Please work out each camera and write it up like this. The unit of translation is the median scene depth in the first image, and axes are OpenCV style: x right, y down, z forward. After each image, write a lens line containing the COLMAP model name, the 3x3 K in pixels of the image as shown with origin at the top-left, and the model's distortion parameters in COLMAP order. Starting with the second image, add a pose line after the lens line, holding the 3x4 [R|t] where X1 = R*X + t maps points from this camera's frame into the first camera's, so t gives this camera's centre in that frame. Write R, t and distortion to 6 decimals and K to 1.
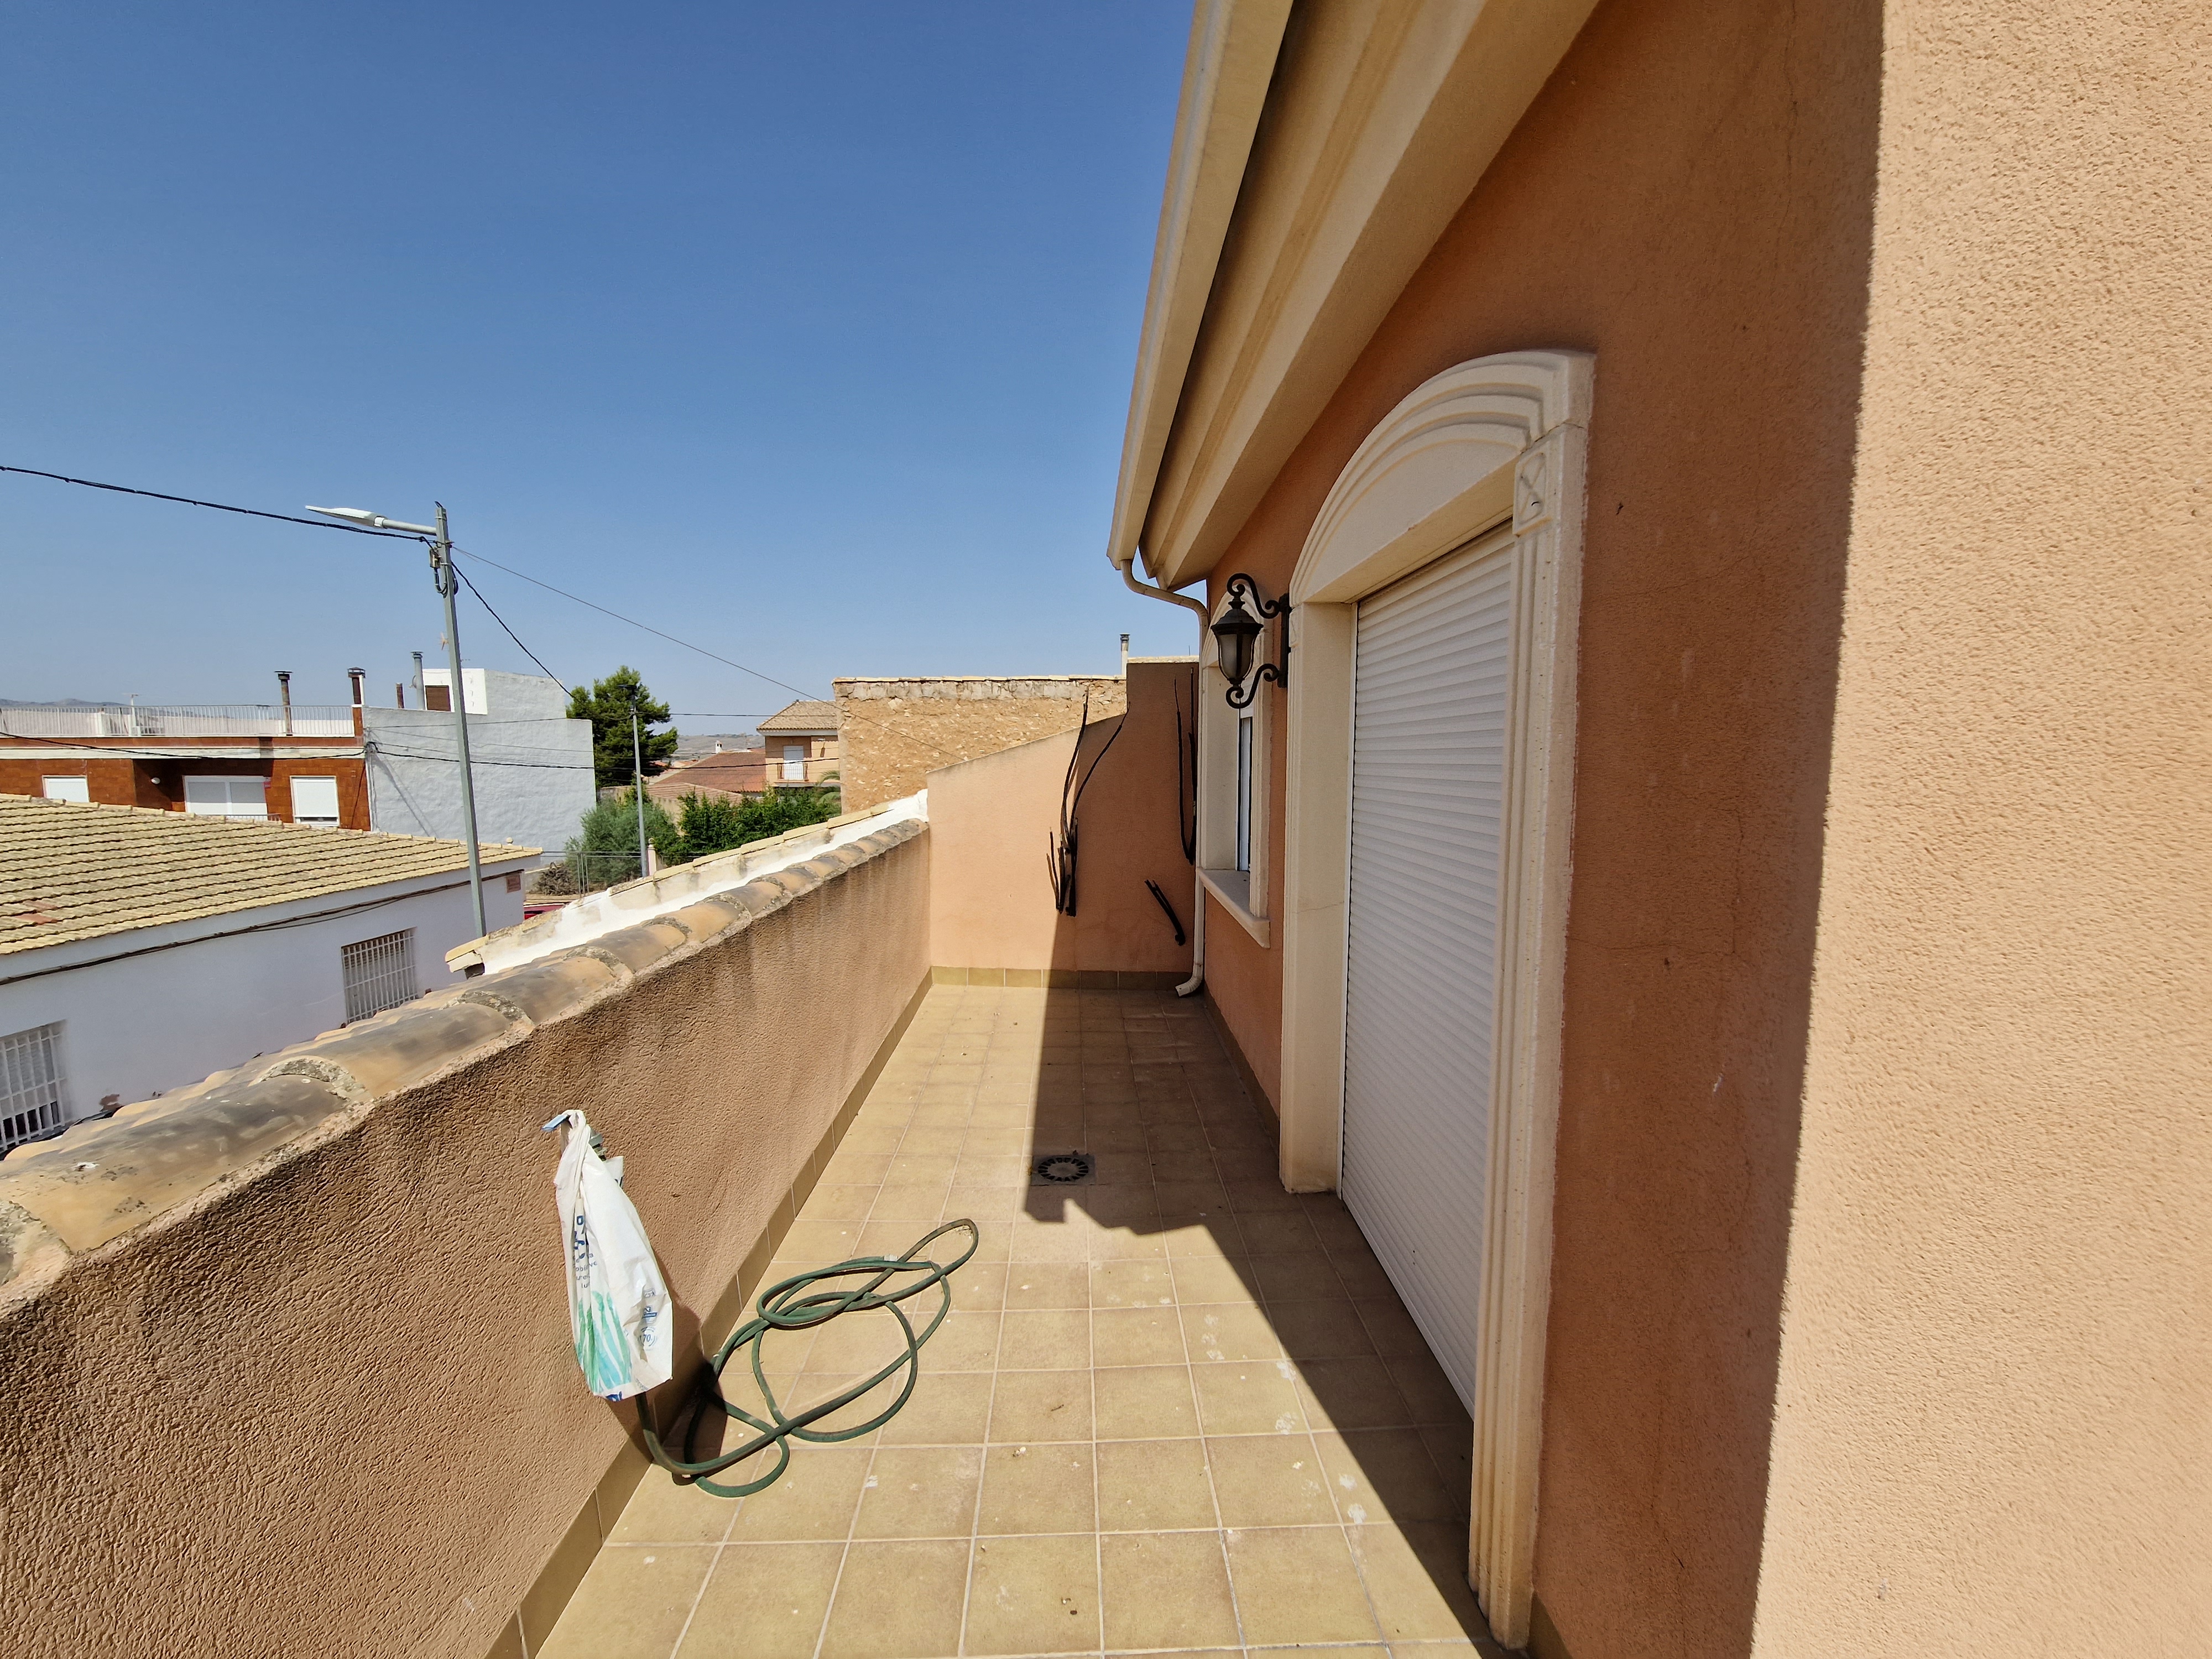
lens RADIAL K [[897.4, 0, 1092.9], [0, 897.4, 839.7], [0, 0, 1]] dist [0.012773, -0.009111]
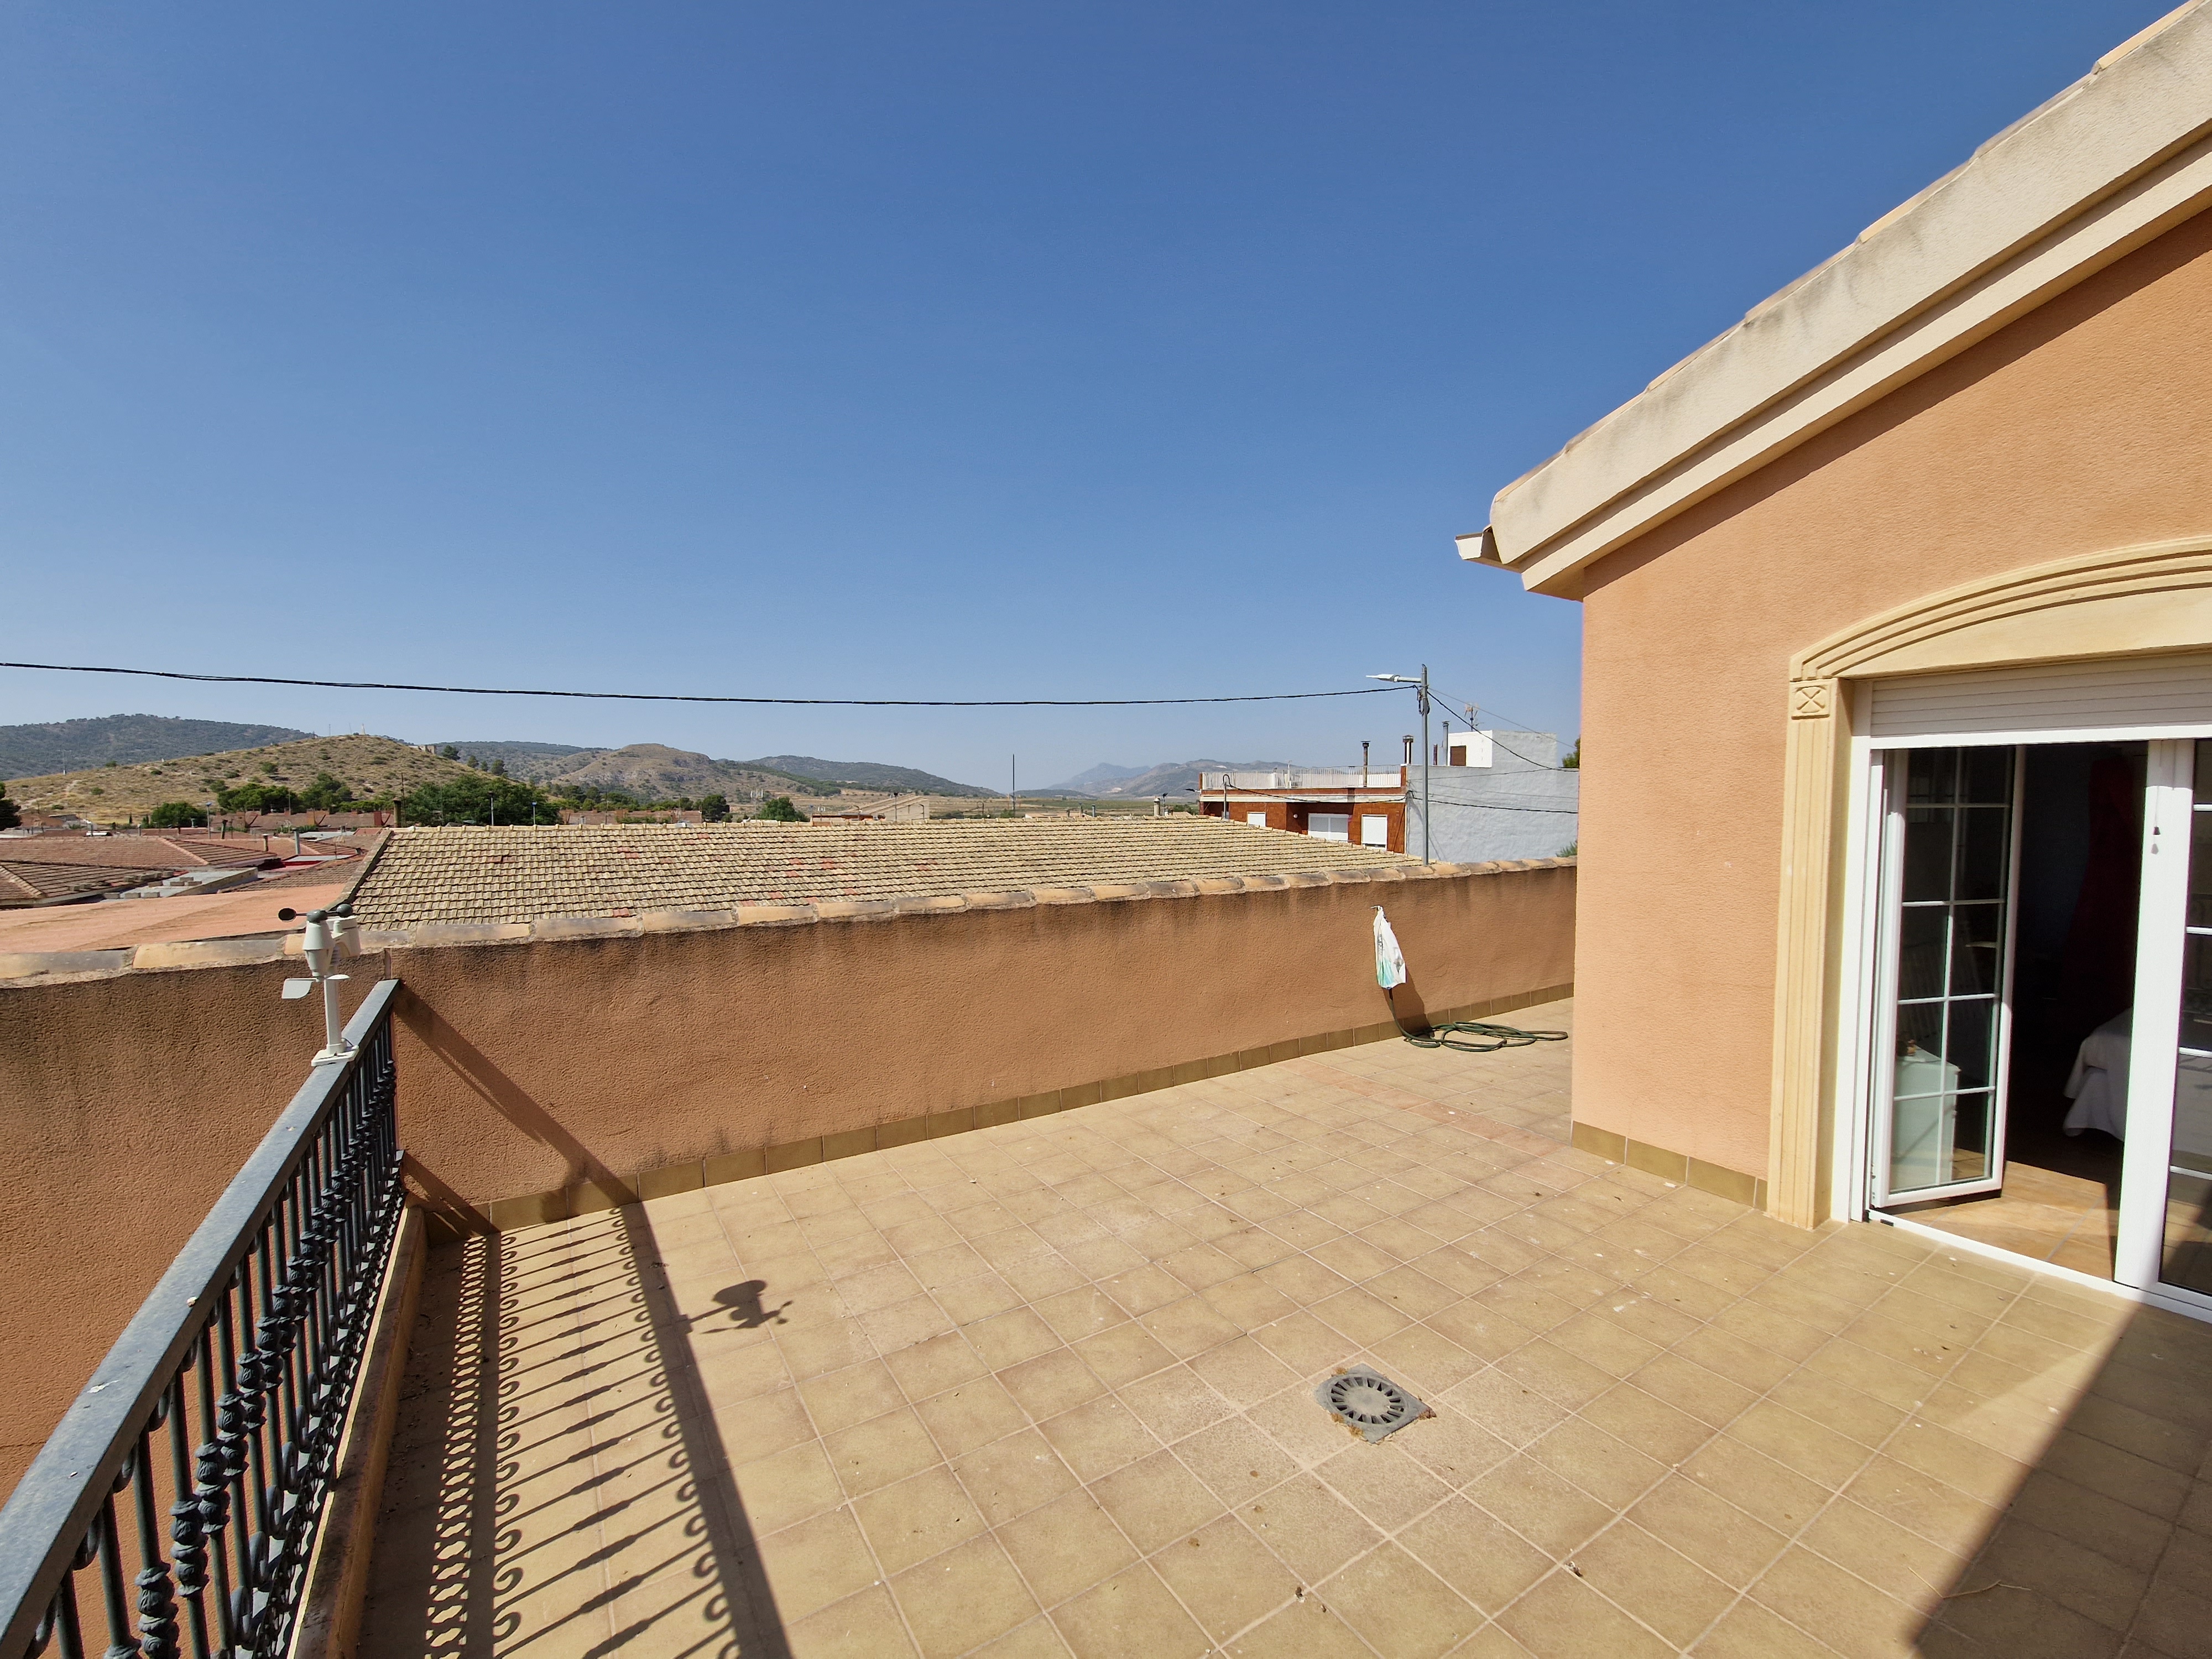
lens RADIAL K [[897.4, 0, 1092.9], [0, 897.4, 839.7], [0, 0, 1]] dist [0.012773, -0.009111]
pose [[0.519245, 0.040888, -0.853646, 0.125725], [-0.082087, 0.996623, -0.002194, 0.009140], [0.850674, 0.071212, 0.520848, -0.124656]]
